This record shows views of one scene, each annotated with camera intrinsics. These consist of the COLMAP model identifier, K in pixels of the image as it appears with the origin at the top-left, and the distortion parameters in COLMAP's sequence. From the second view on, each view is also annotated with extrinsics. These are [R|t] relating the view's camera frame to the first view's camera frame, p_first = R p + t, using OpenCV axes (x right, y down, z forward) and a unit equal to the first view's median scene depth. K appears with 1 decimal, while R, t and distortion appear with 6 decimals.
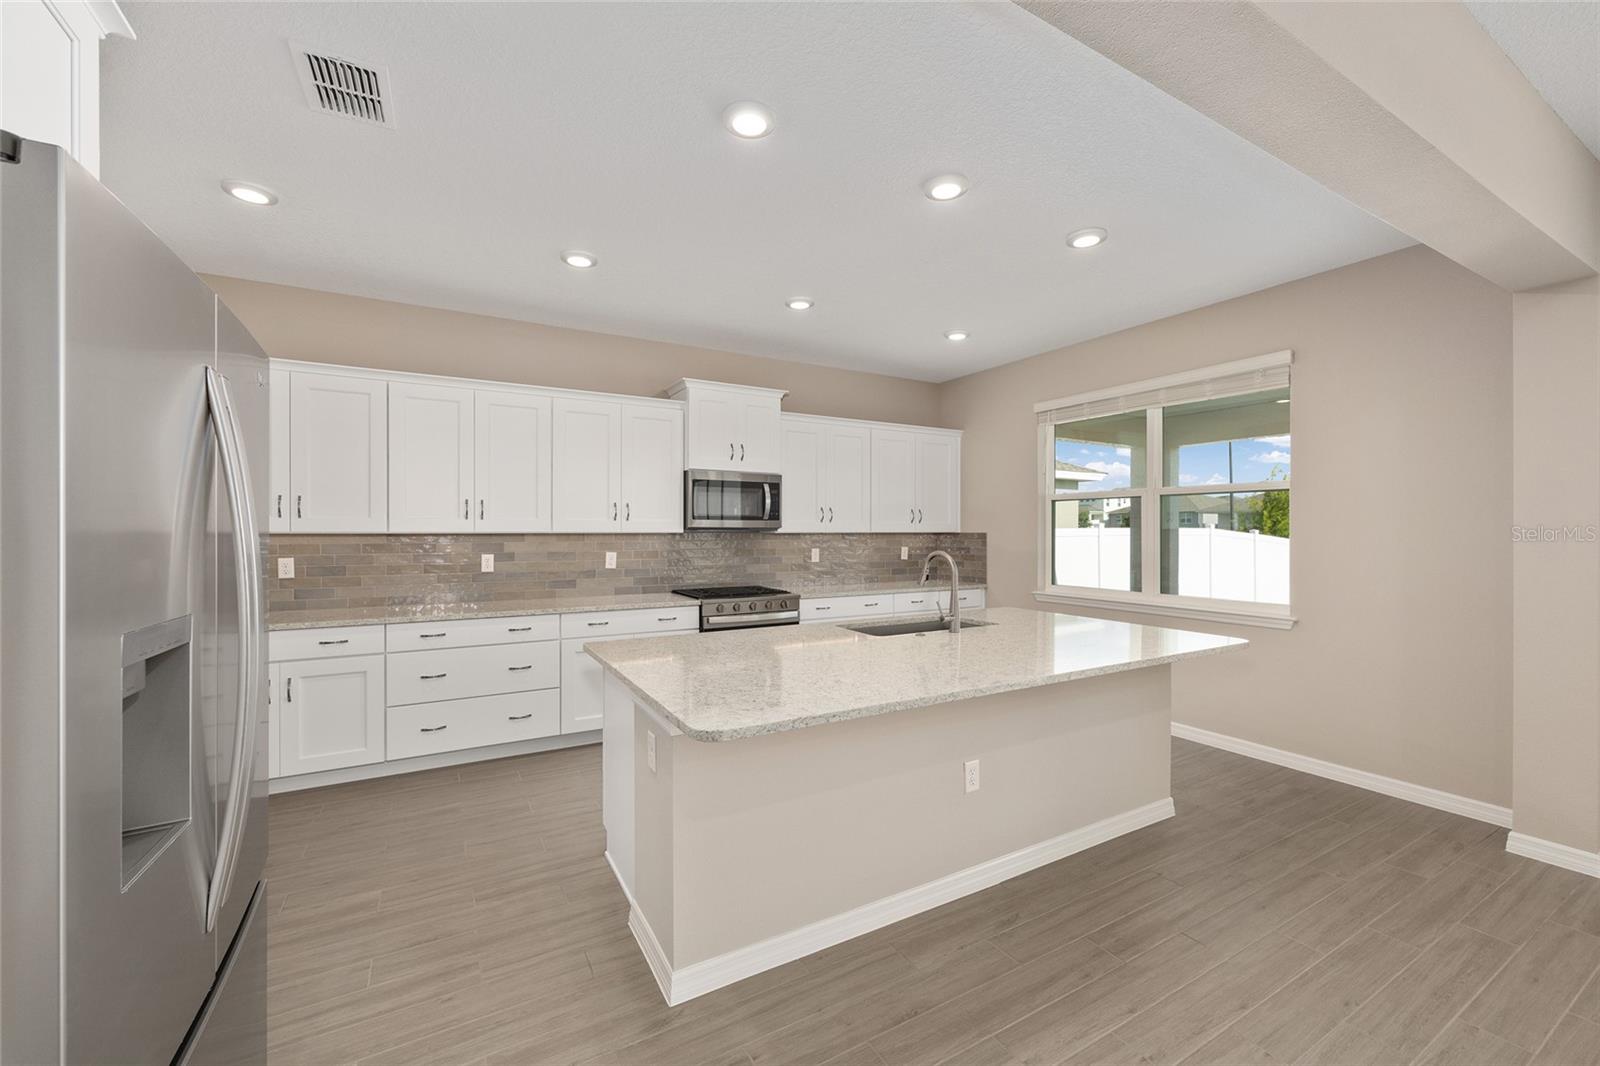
lens RADIAL K [[639.0, 0, 803.4], [0, 639.0, 533.9], [0, 0, 1]] dist [0.000060, 0.000069]
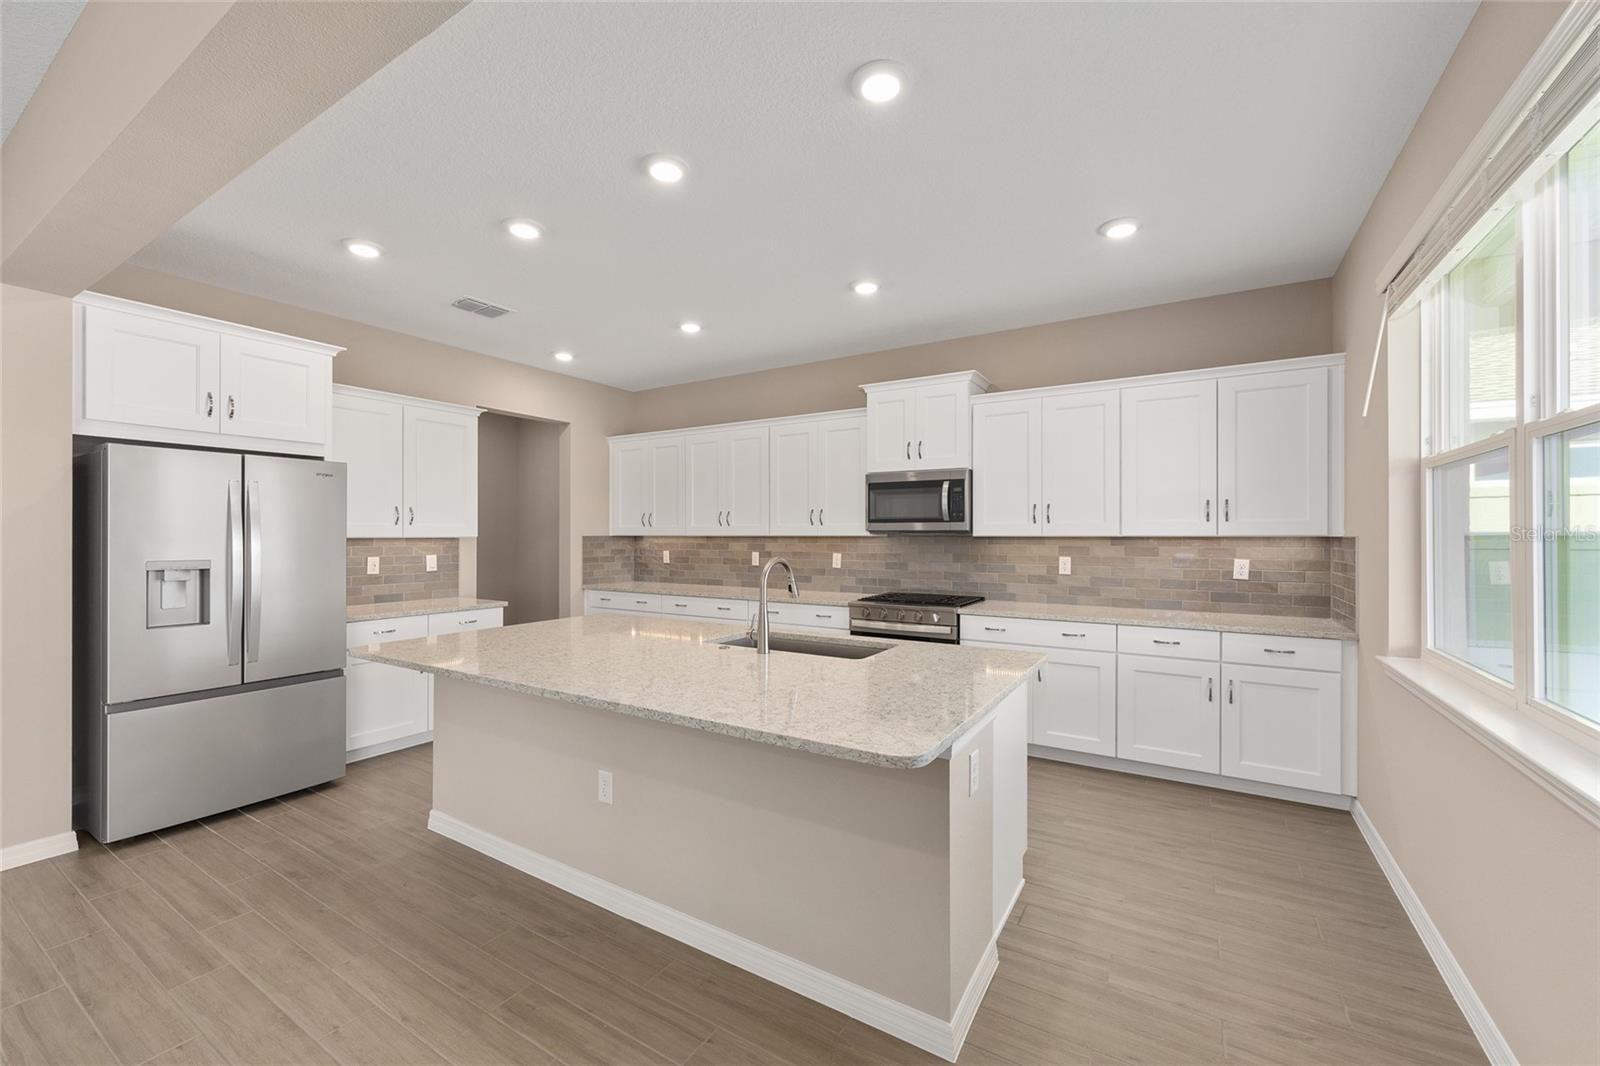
lens RADIAL K [[639.0, 0, 803.4], [0, 639.0, 533.9], [0, 0, 1]] dist [0.000060, 0.000069]
pose [[0.477352, -0.001356, -0.878711, 0.662442], [-0.003220, 0.999989, -0.003292, -0.001440], [0.878706, 0.004401, 0.477343, 0.420392]]
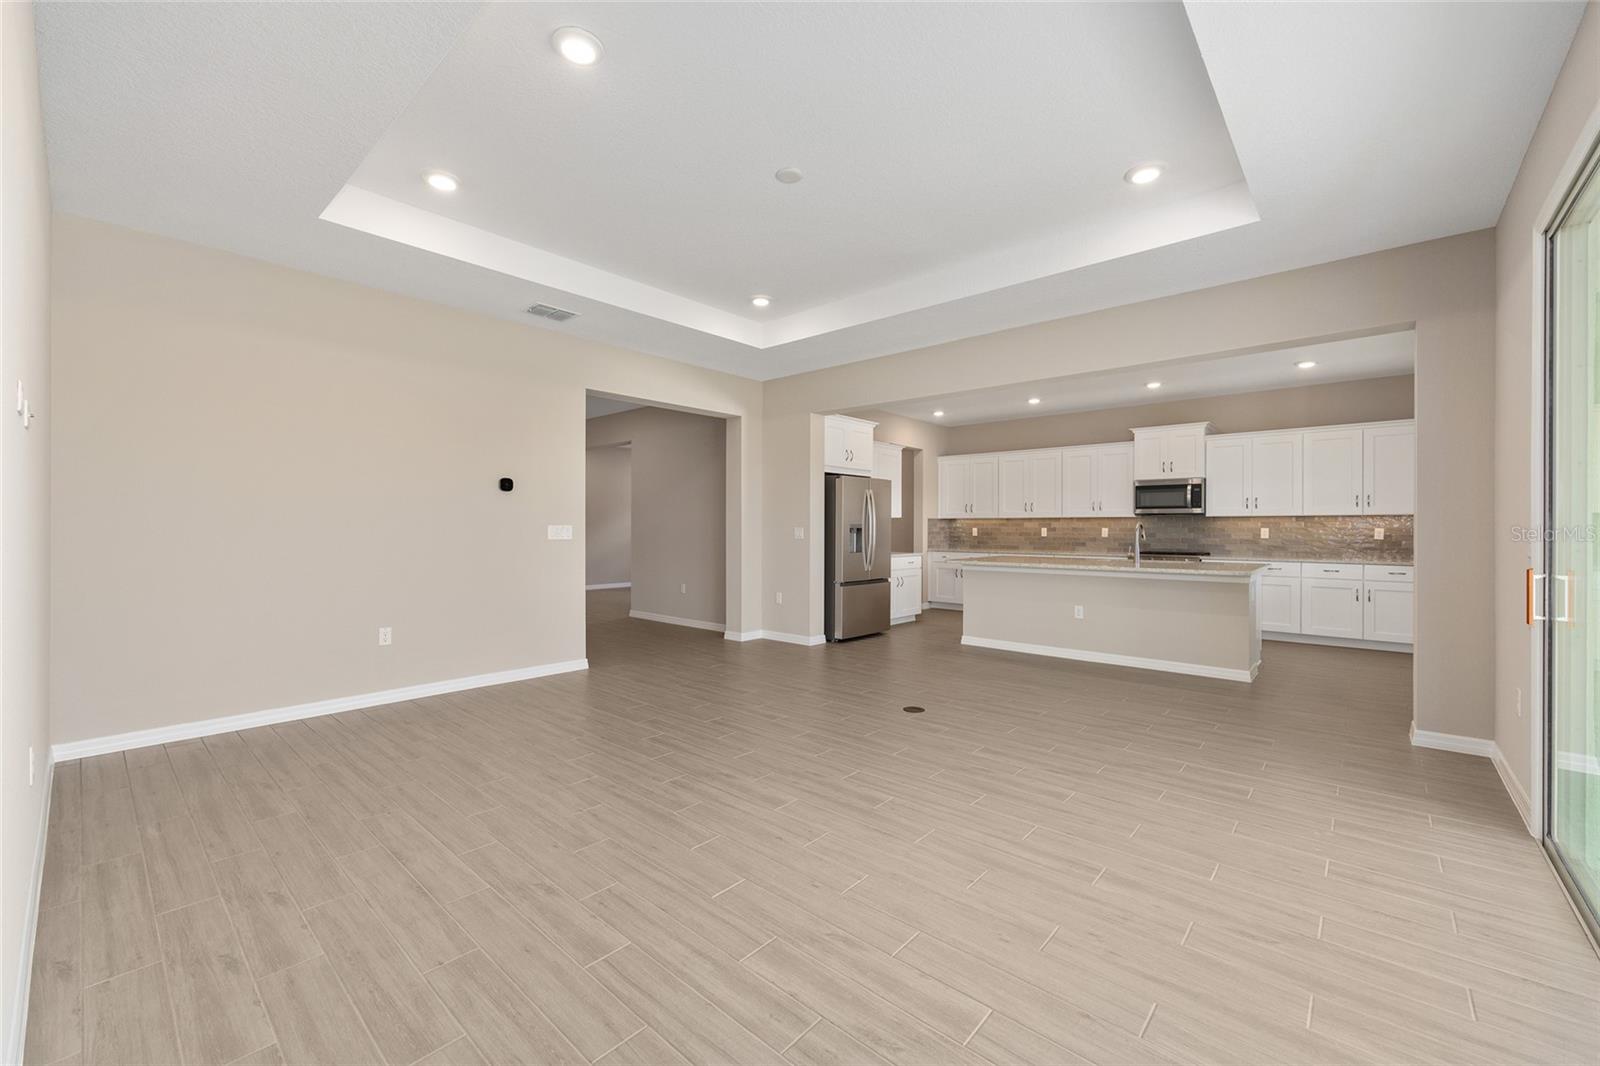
lens RADIAL K [[642.7, 0, 803.2], [0, 642.7, 532.7], [0, 0, 1]] dist [-0.000130, 0.000182]
pose [[0.317649, 0.008534, -0.948170, 1.184422], [-0.005365, 0.999960, 0.007202, 0.033492], [0.948193, 0.002799, 0.317682, -0.407925]]
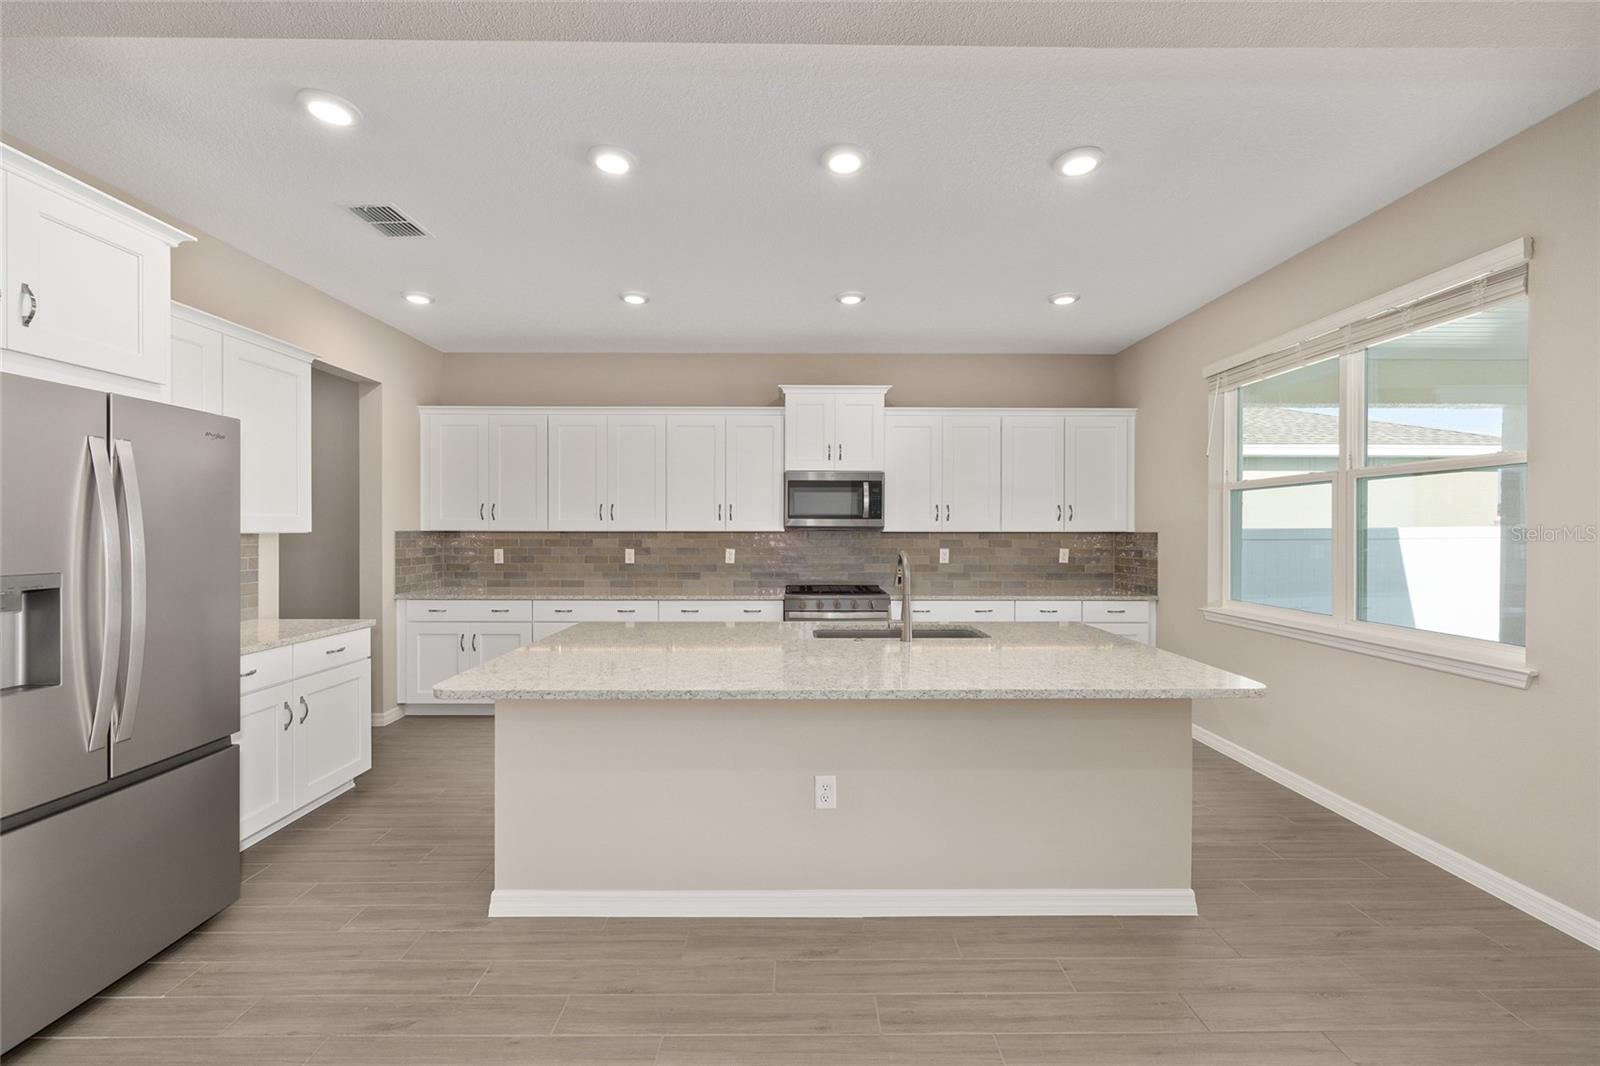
lens RADIAL K [[642.7, 0, 803.2], [0, 642.7, 532.7], [0, 0, 1]] dist [-0.000130, 0.000182]
pose [[0.871072, 0.002654, -0.491147, 0.365274], [-0.003243, 0.999995, -0.000349, 0.000597], [0.491144, 0.001897, 0.871076, 0.087666]]
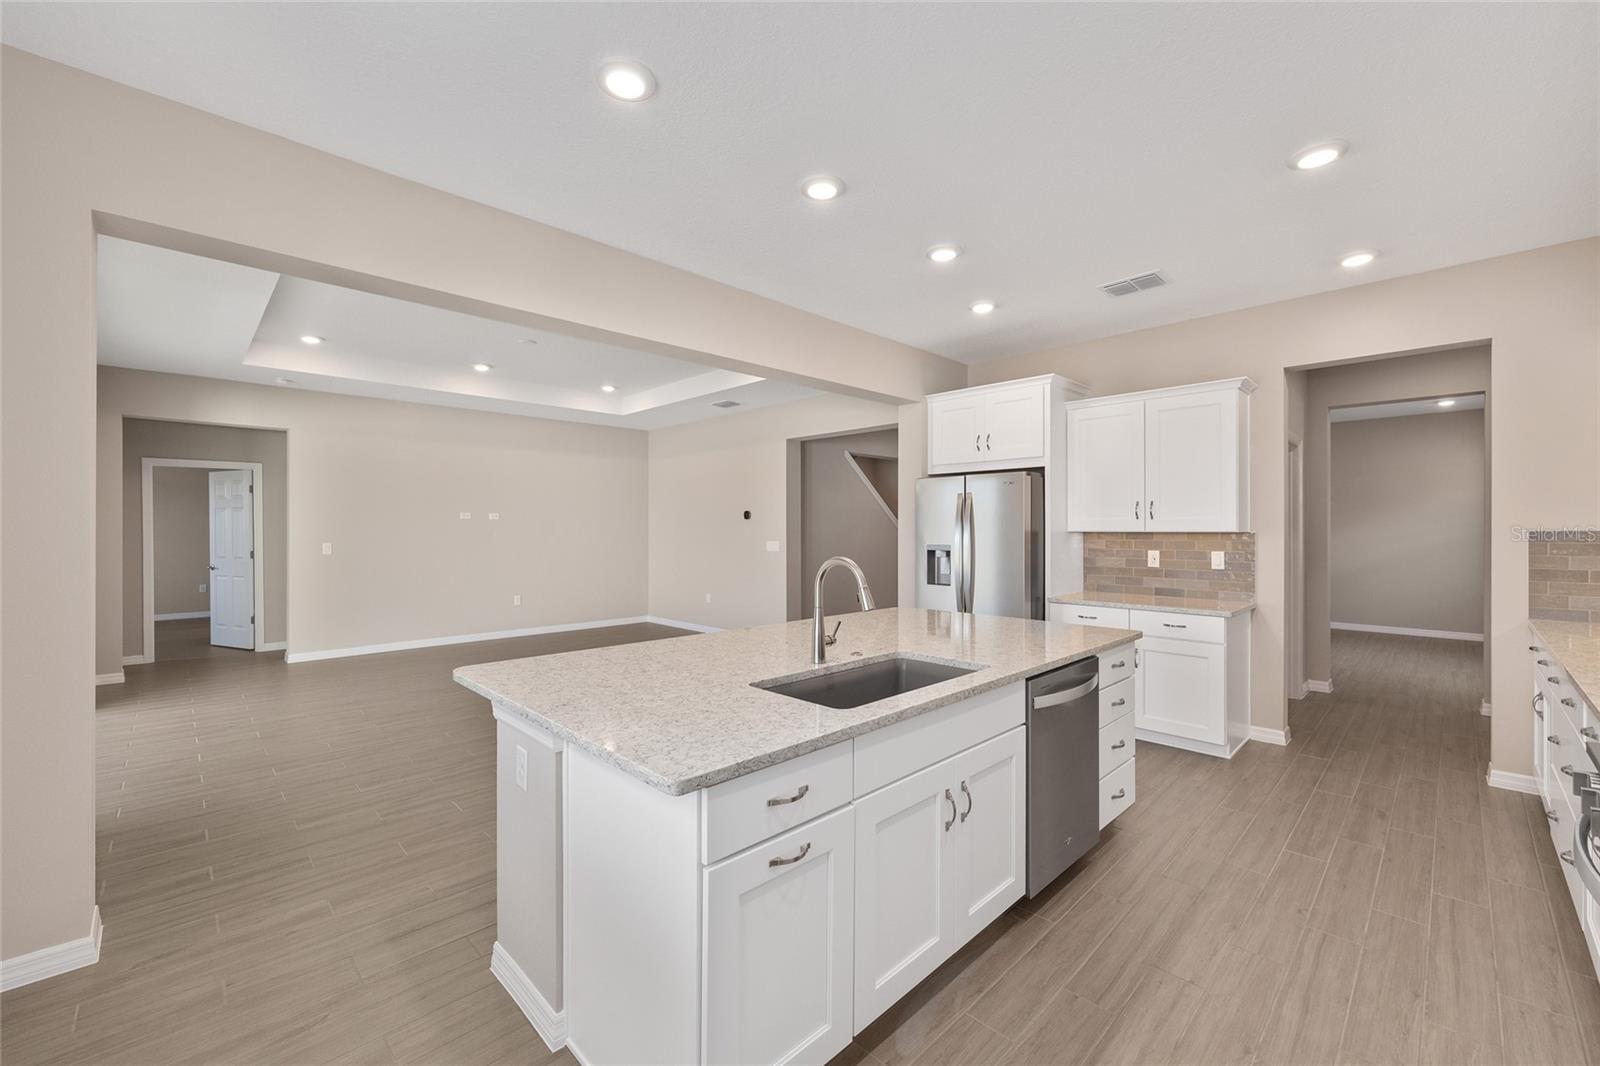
lens RADIAL K [[639.3, 0, 796.9], [0, 639.3, 527.8], [0, 0, 1]] dist [0.001384, 0.000251]
pose [[-0.969337, 0.000616, -0.245736, 0.293993], [0.000200, 0.999999, 0.001717, -0.005078], [0.245736, 0.001615, -0.969335, 1.132129]]
